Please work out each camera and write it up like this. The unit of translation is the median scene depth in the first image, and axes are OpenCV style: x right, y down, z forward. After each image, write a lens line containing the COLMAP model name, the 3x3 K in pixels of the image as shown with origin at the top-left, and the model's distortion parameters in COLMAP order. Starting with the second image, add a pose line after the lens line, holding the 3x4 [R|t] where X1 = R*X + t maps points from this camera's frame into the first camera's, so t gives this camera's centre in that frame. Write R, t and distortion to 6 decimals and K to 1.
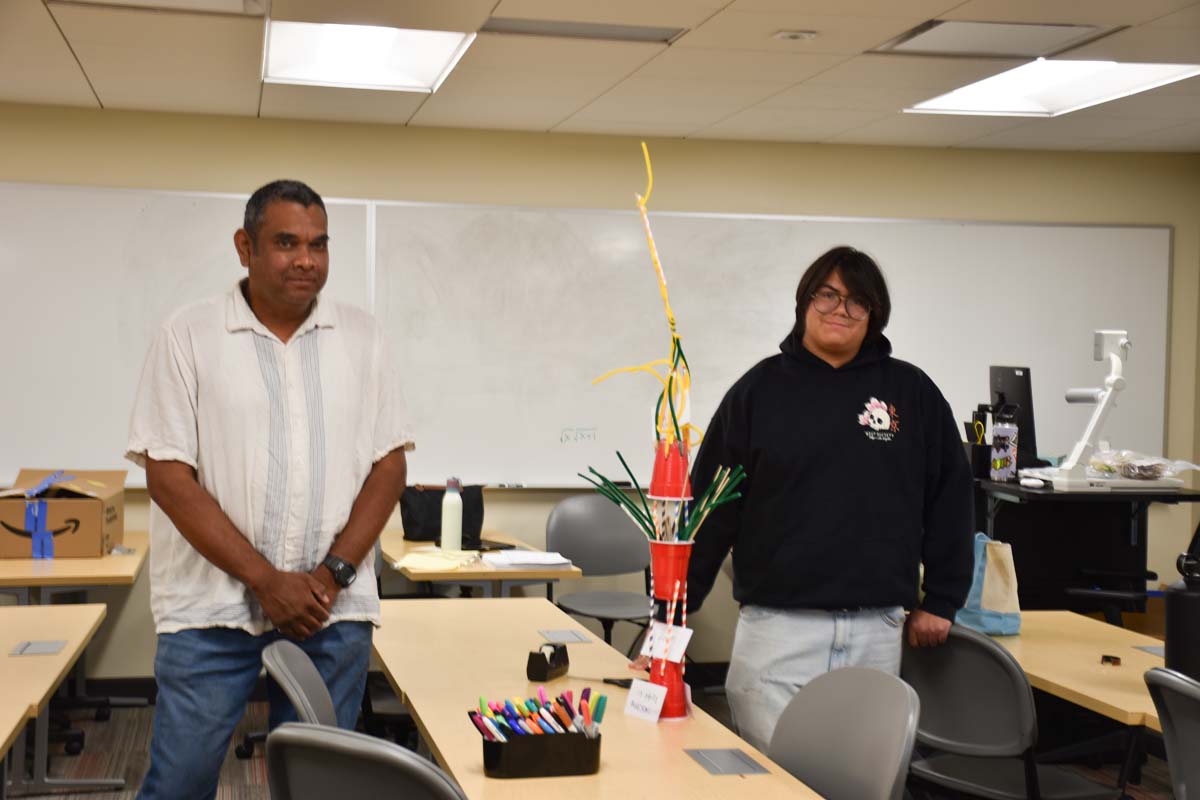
lens RADIAL K [[1854.2, 0, 592.6], [0, 1854.2, 390.1], [0, 0, 1]] dist [0.237738, 0.000000]
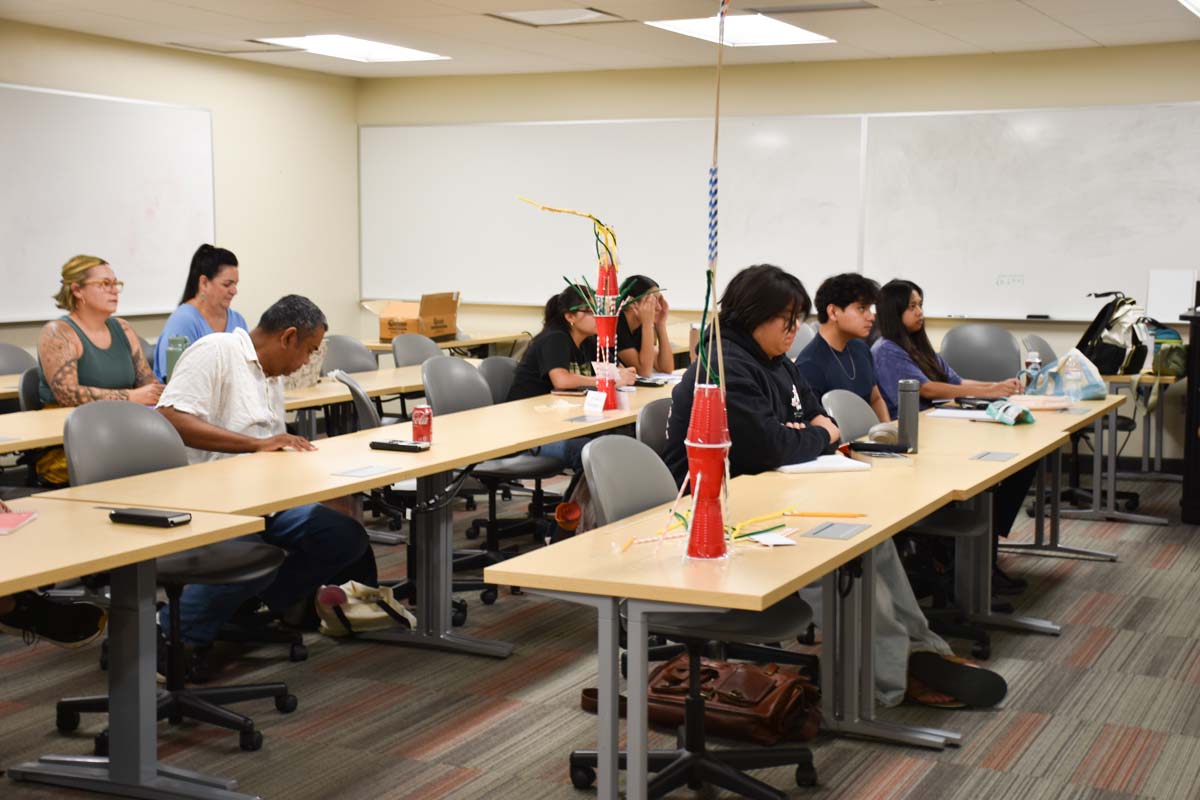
lens RADIAL K [[1712.2, 0, 597.7], [0, 1712.2, 403.6], [0, 0, 1]] dist [0.219368, 0.000000]
pose [[0.797684, 0.049350, -0.601053, 0.632990], [-0.001730, 0.996829, 0.079550, 0.017365], [0.603073, -0.062416, 0.795241, -0.233348]]
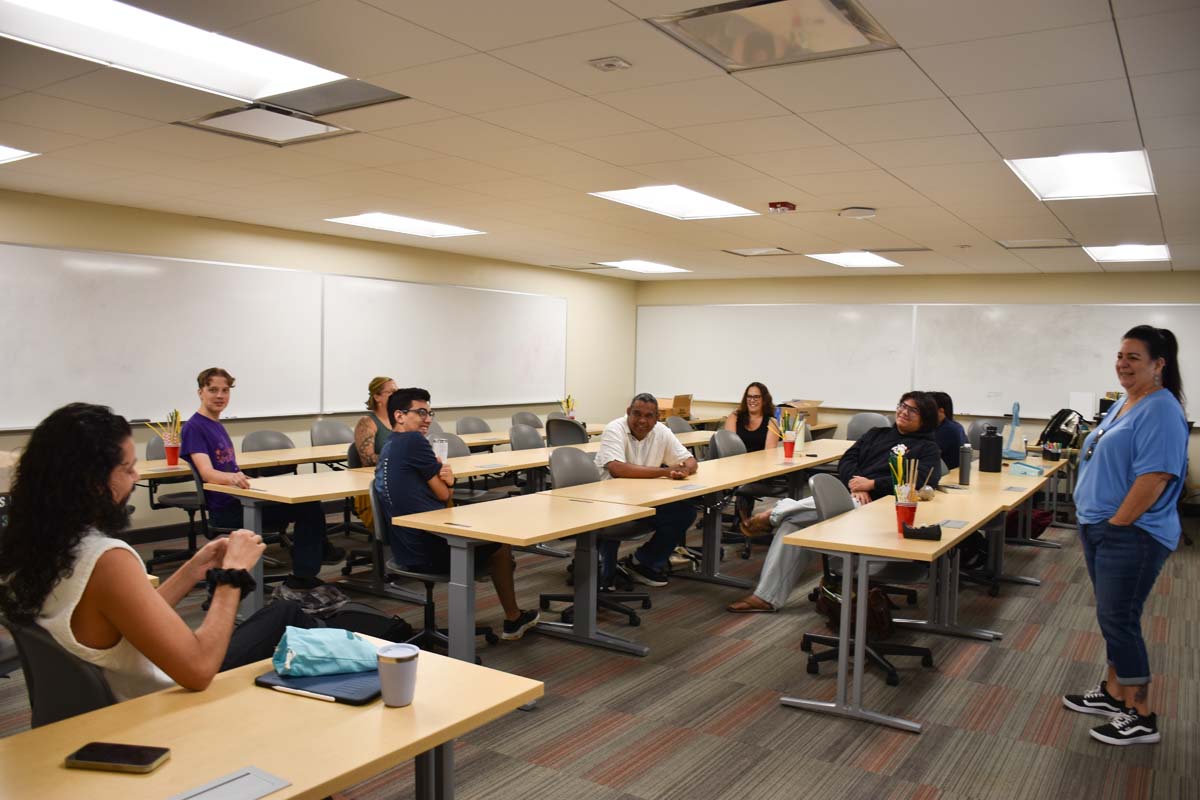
lens RADIAL K [[963.0, 0, 588.2], [0, 963.0, 397.8], [0, 0, 1]] dist [-0.134262, 0.091222]
pose [[0.706029, 0.030264, -0.707536, 0.613917], [-0.021250, 0.999542, 0.021549, 0.015437], [0.707864, -0.000179, 0.706349, -0.336389]]
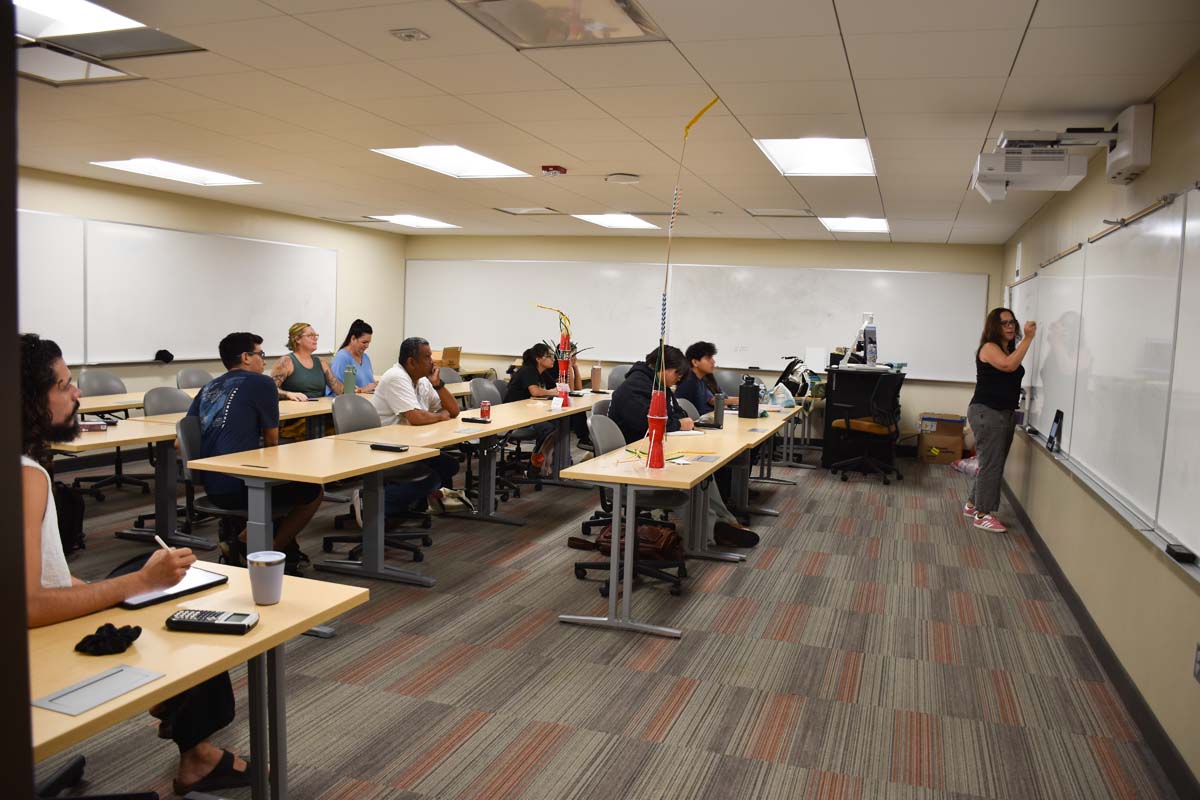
lens RADIAL K [[963.0, 0, 594.0], [0, 963.0, 392.5], [0, 0, 1]] dist [-0.134262, 0.091222]
pose [[0.862391, 0.055546, -0.503186, 0.635178], [-0.032009, 0.997956, 0.055303, 0.020356], [0.505230, -0.031587, 0.862406, -0.393693]]
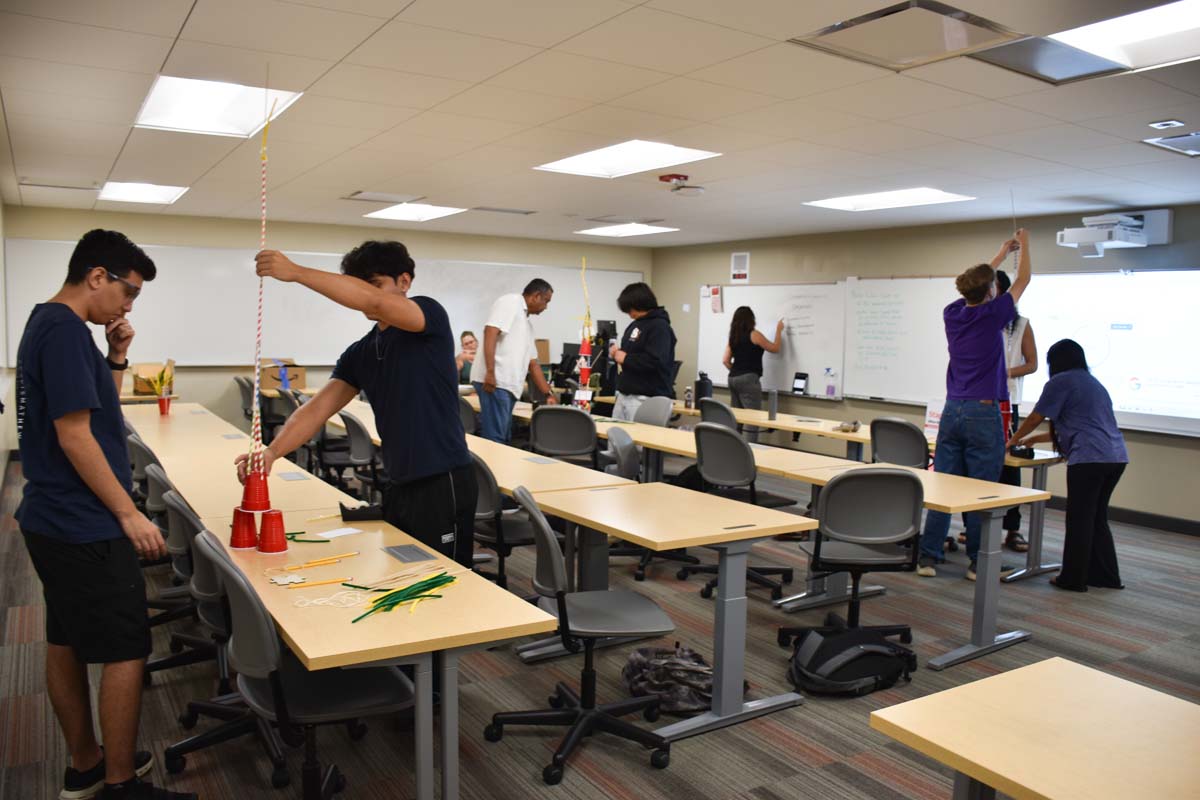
lens RADIAL K [[963.0, 0, 590.1], [0, 963.0, 403.0], [0, 0, 1]] dist [-0.134262, 0.091222]
pose [[0.938929, -0.023369, 0.343316, -0.359774], [-0.003335, 0.997026, 0.076988, 0.000796], [-0.344094, -0.073431, 0.936059, -0.462304]]
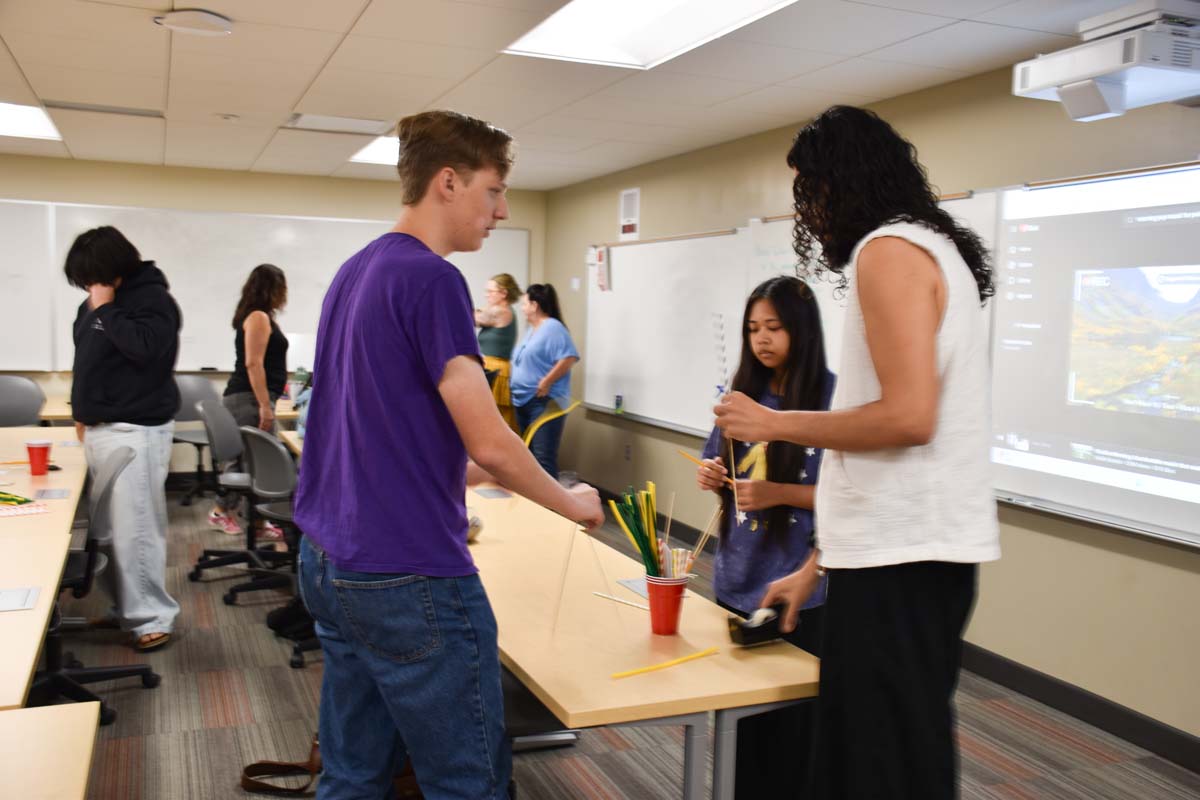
lens RADIAL K [[1109.6, 0, 600.5], [0, 1109.6, 406.2], [0, 0, 1]] dist [-0.005871, 0.000000]
pose [[0.983123, -0.010627, 0.182638, 0.226548], [-0.003090, 0.997204, 0.074657, 0.006744], [-0.182921, -0.073961, 0.980342, -0.114613]]
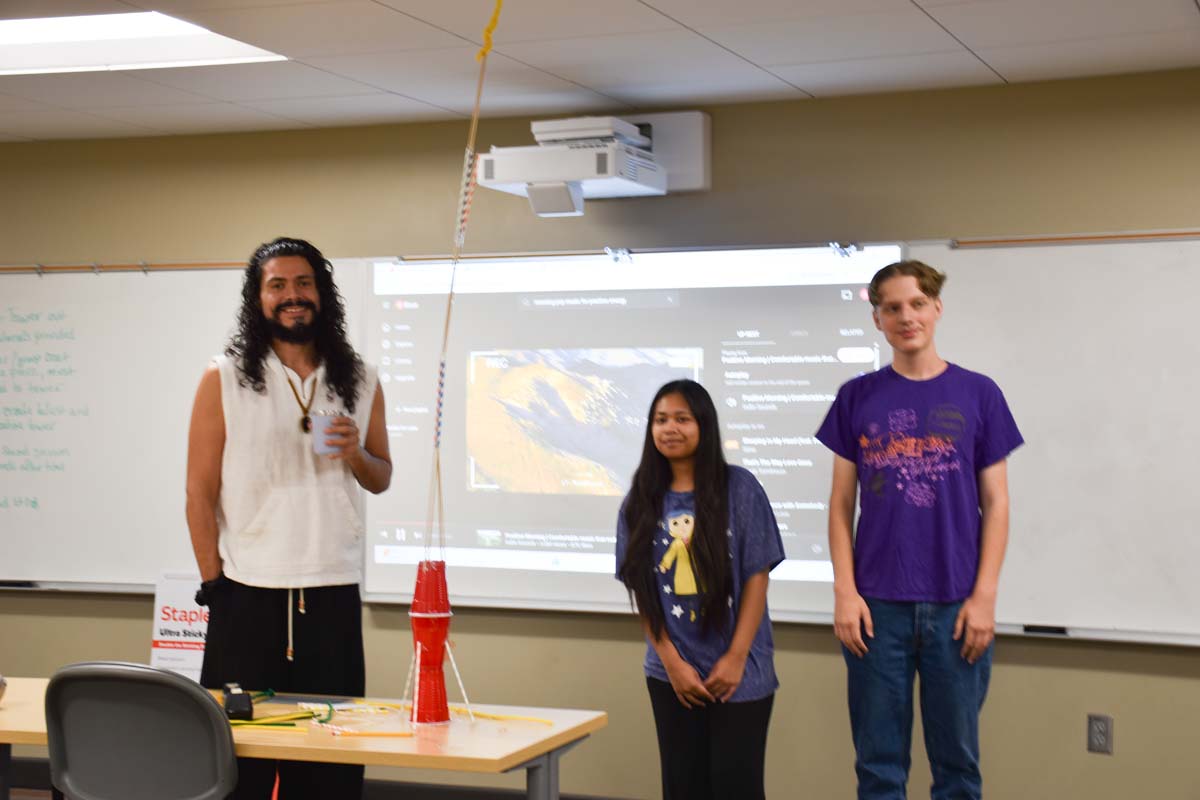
lens RADIAL K [[1909.0, 0, 611.0], [0, 1909.0, 398.6], [0, 0, 1]] dist [0.322780, 0.000000]
pose [[0.561777, -0.017538, 0.827103, -0.206687], [0.023545, 0.999709, 0.005206, -0.001581], [-0.826954, 0.016550, 0.562026, -0.195009]]
